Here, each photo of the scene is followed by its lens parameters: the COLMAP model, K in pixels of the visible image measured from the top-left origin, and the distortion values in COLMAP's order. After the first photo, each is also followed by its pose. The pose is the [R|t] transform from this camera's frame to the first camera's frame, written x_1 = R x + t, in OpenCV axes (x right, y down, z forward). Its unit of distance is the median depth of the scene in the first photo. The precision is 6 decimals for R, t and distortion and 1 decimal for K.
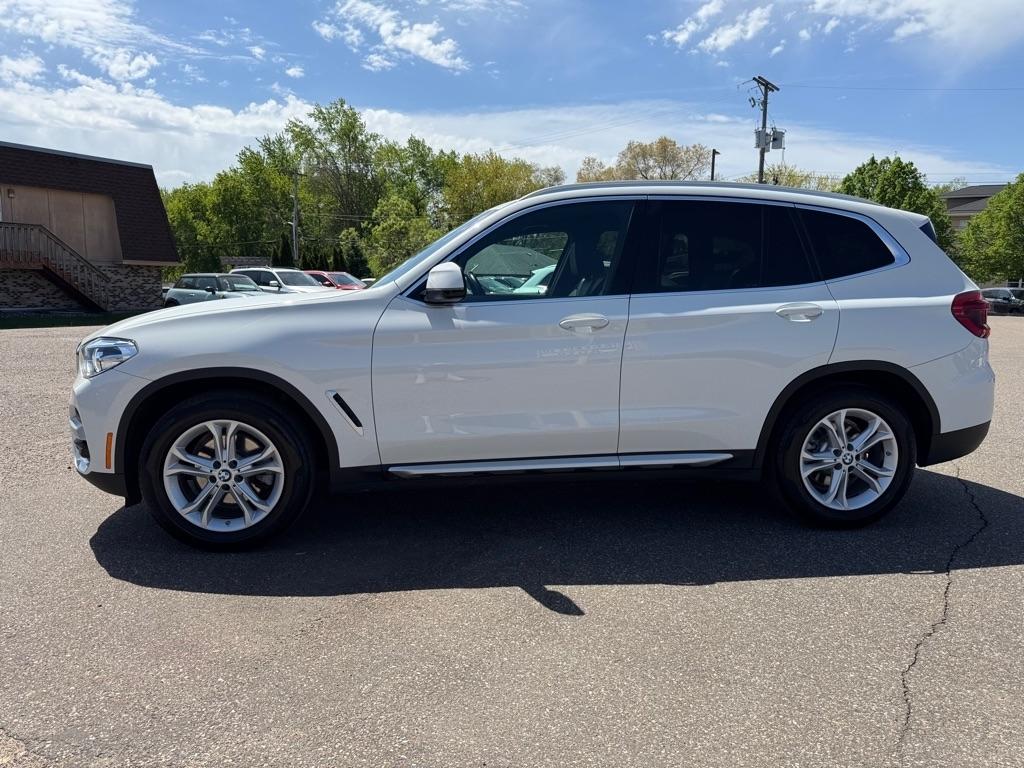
lens RADIAL K [[750.4, 0, 512.0], [0, 750.4, 384.0], [0, 0, 1]] dist [-0.007500, -0.007195]
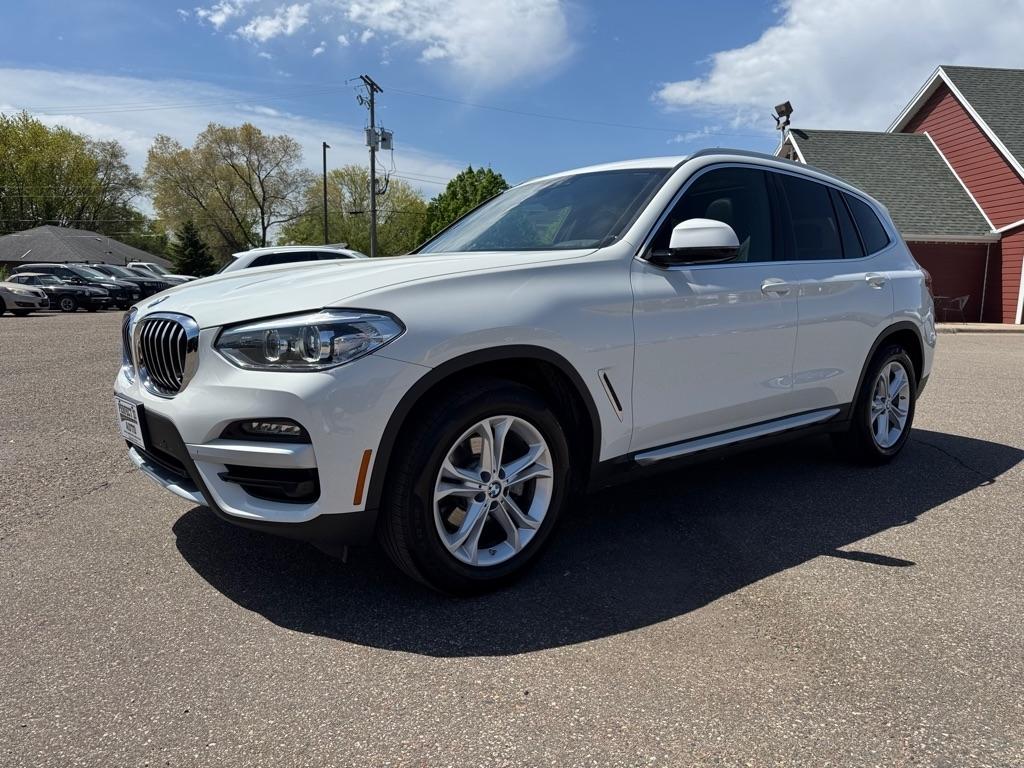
lens RADIAL K [[733.7, 0, 533.6], [0, 733.7, 388.5], [0, 0, 1]] dist [0.099737, -0.121282]
pose [[0.830393, -0.071273, 0.552600, -0.072293], [0.065900, 0.997387, 0.029612, 0.000088], [-0.553267, 0.011827, 0.832920, 0.034433]]
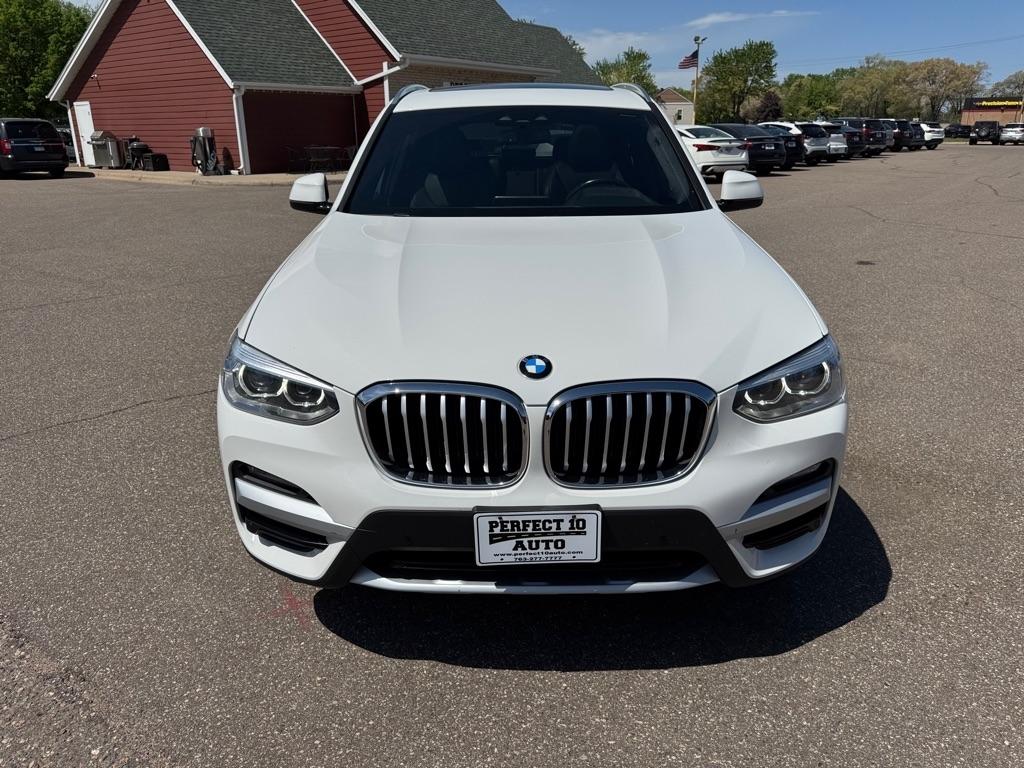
lens RADIAL K [[735.8, 0, 506.9], [0, 735.8, 377.6], [0, 0, 1]] dist [0.053582, -0.059959]
pose [[0.133966, -0.331368, 0.933942, -0.111236], [0.144779, 0.938870, 0.312349, -0.024751], [-0.980353, 0.093371, 0.173752, 0.109668]]
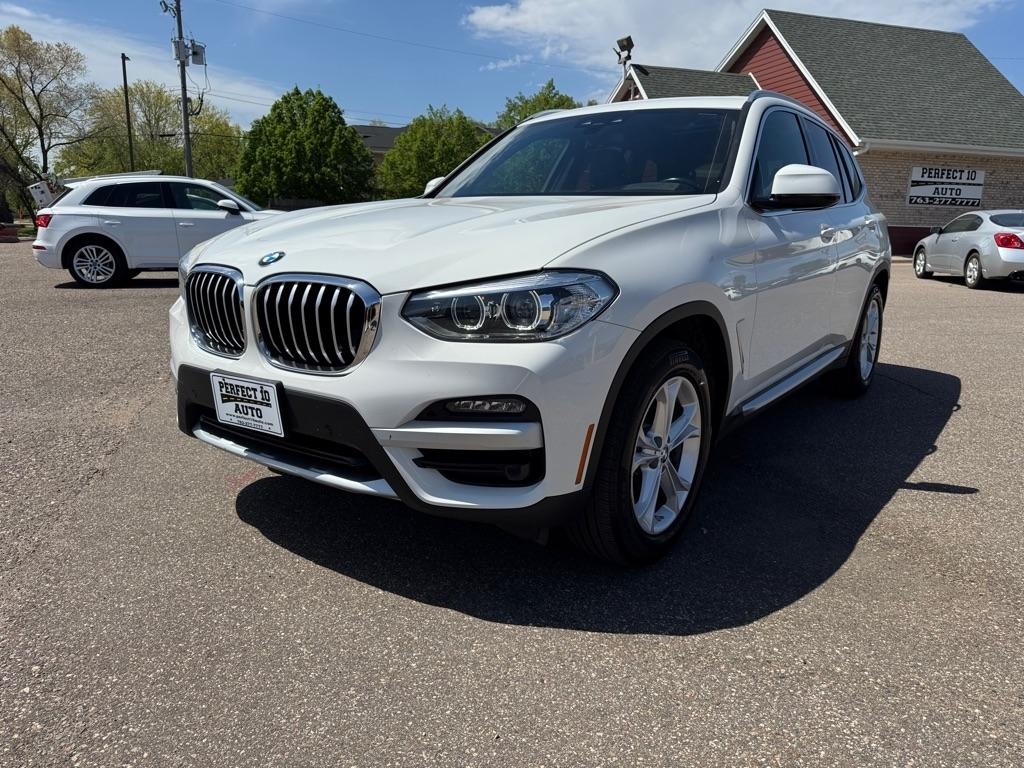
lens RADIAL K [[742.1, 0, 527.9], [0, 742.1, 383.0], [0, 0, 1]] dist [0.008971, -0.000711]
pose [[0.682629, -0.154057, 0.714342, -0.093340], [0.088826, 0.987770, 0.128143, -0.004692], [-0.725346, -0.024022, 0.687965, 0.058084]]
